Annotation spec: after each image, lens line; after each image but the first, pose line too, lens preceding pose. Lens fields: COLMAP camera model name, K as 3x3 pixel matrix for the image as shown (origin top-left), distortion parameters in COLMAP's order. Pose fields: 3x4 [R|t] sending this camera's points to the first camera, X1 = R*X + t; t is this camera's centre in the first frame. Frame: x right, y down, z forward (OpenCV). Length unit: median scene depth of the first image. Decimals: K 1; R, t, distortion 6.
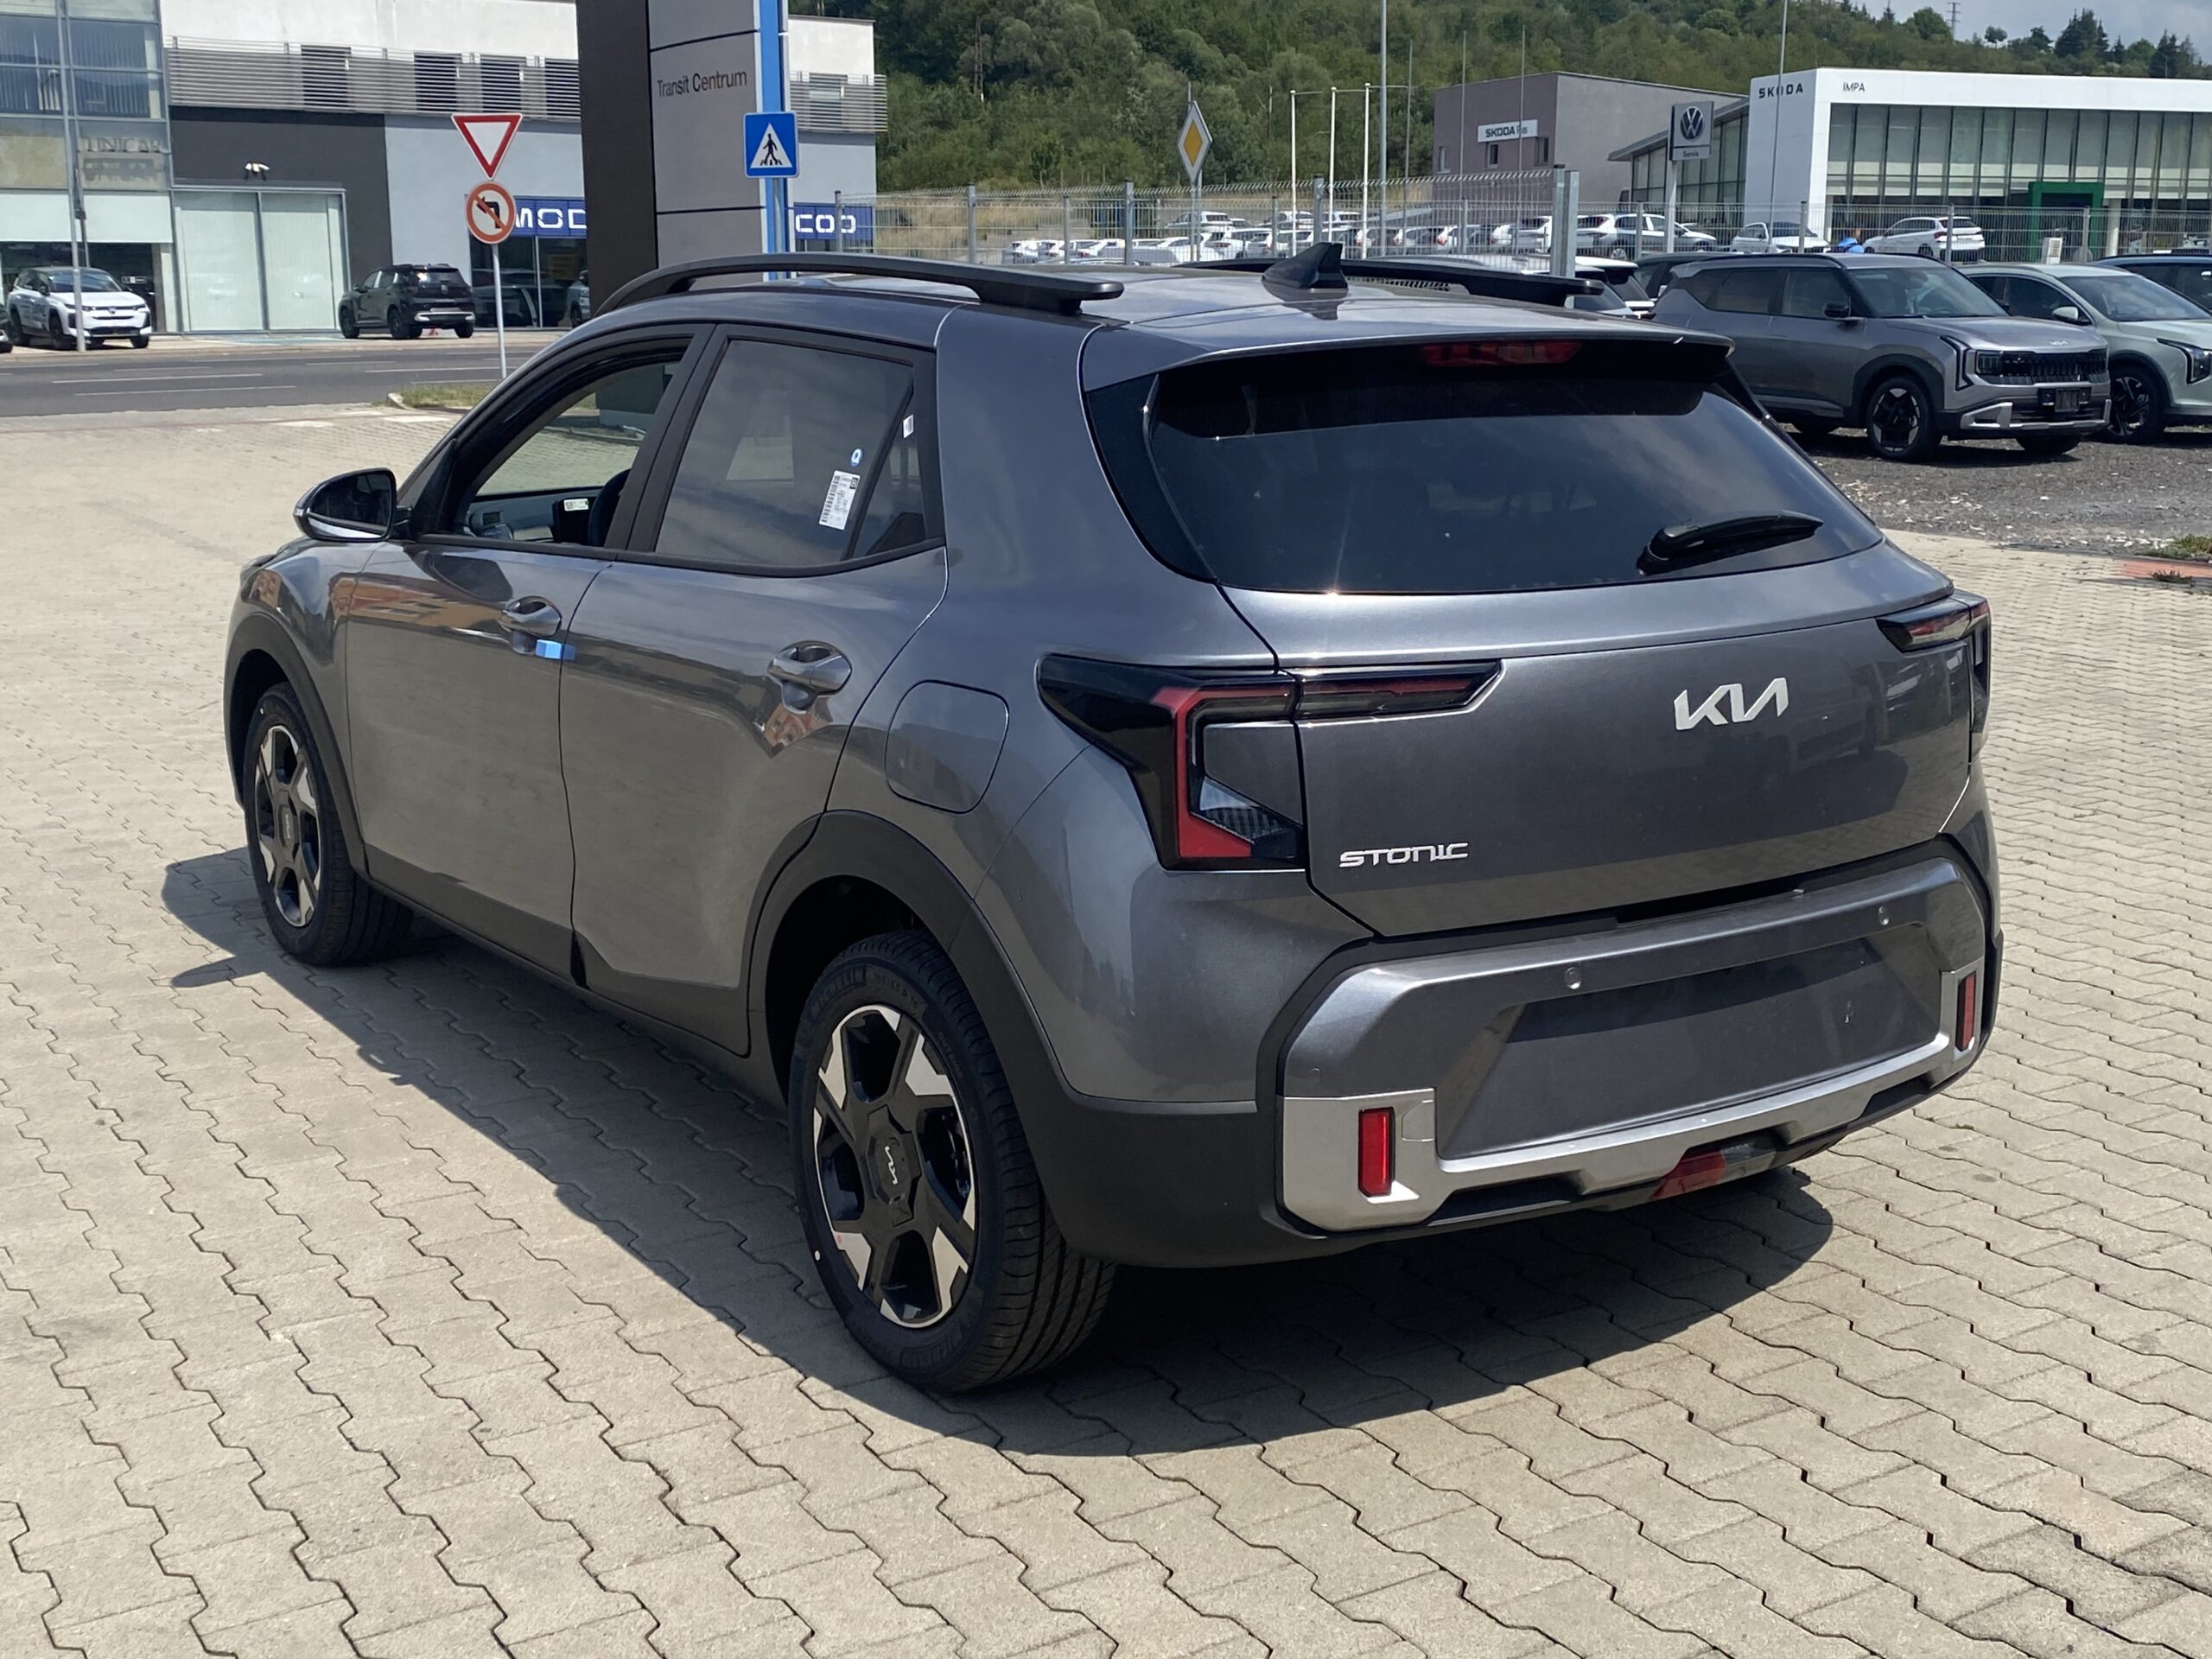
lens RADIAL K [[2560.0, 0, 1086.3], [0, 2560.0, 835.8], [0, 0, 1]] dist [0.157166, -0.420925]
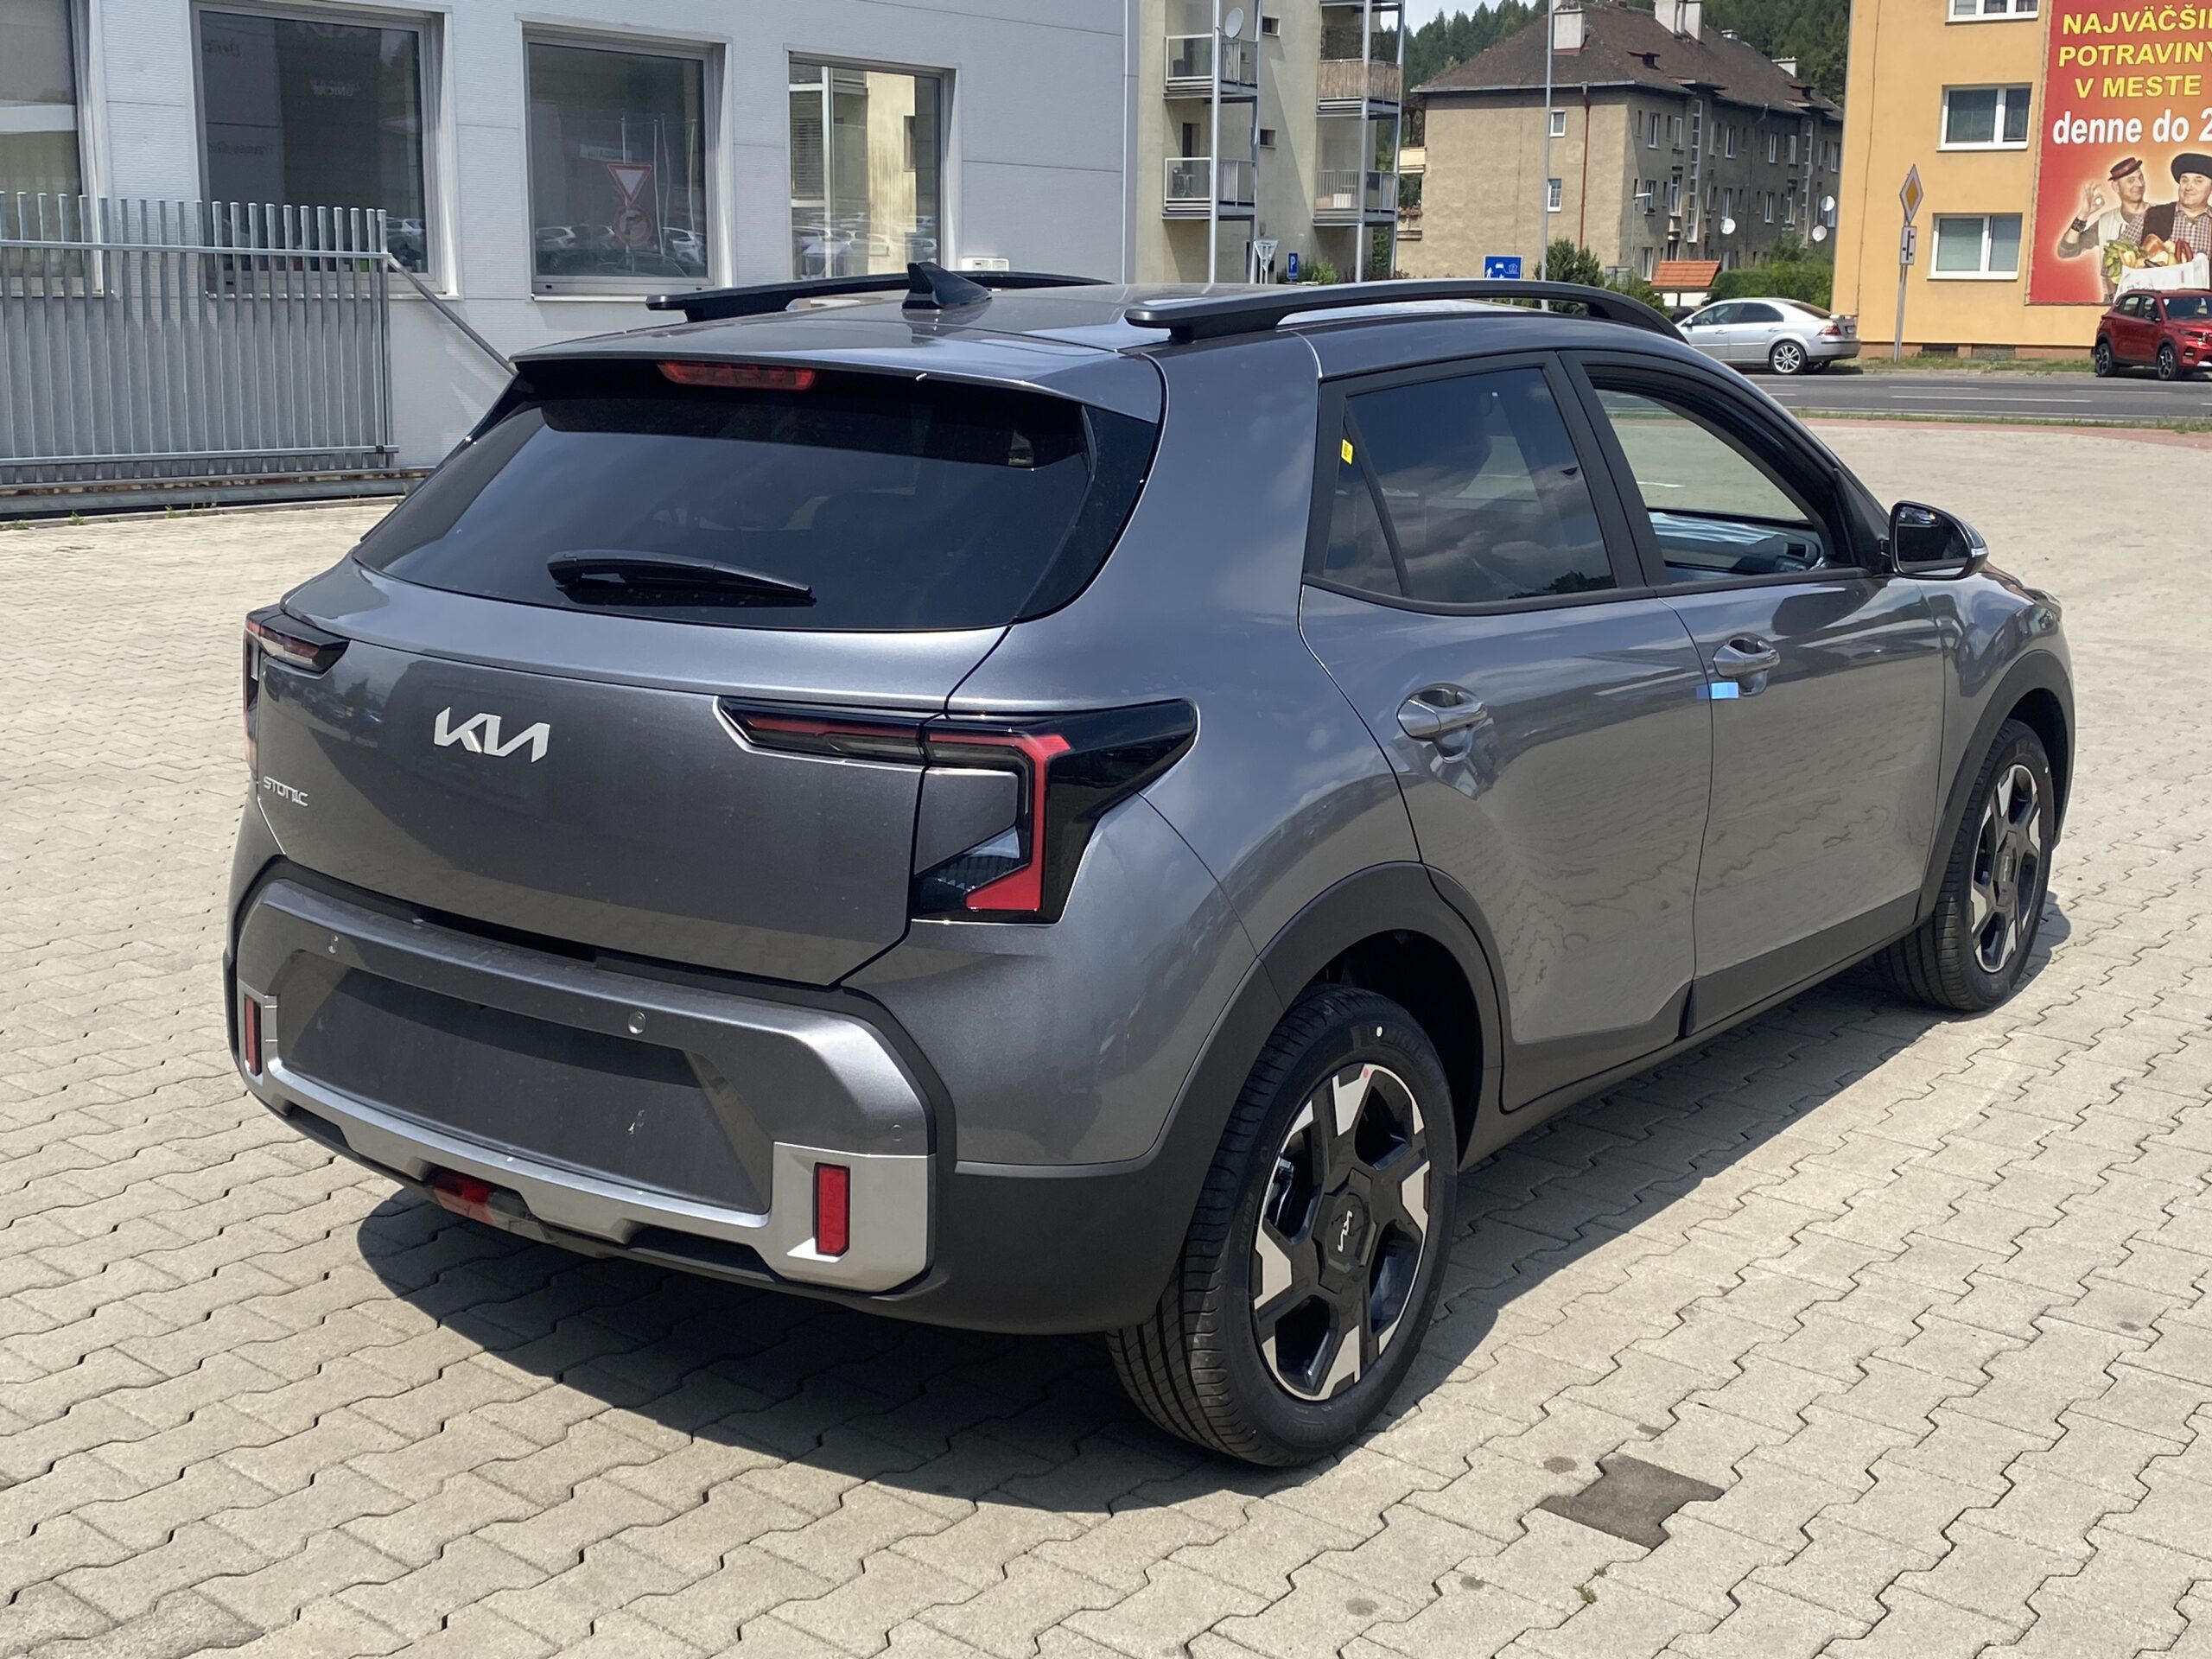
lens RADIAL K [[2548.1, 0, 1106.0], [0, 2548.1, 829.5], [0, 0, 1]] dist [0.155068, -0.414673]
pose [[0.303526, 0.202926, -0.930963, 1.223125], [-0.199561, 0.968927, 0.146137, -0.203461], [0.931691, 0.141427, 0.334591, 0.897733]]
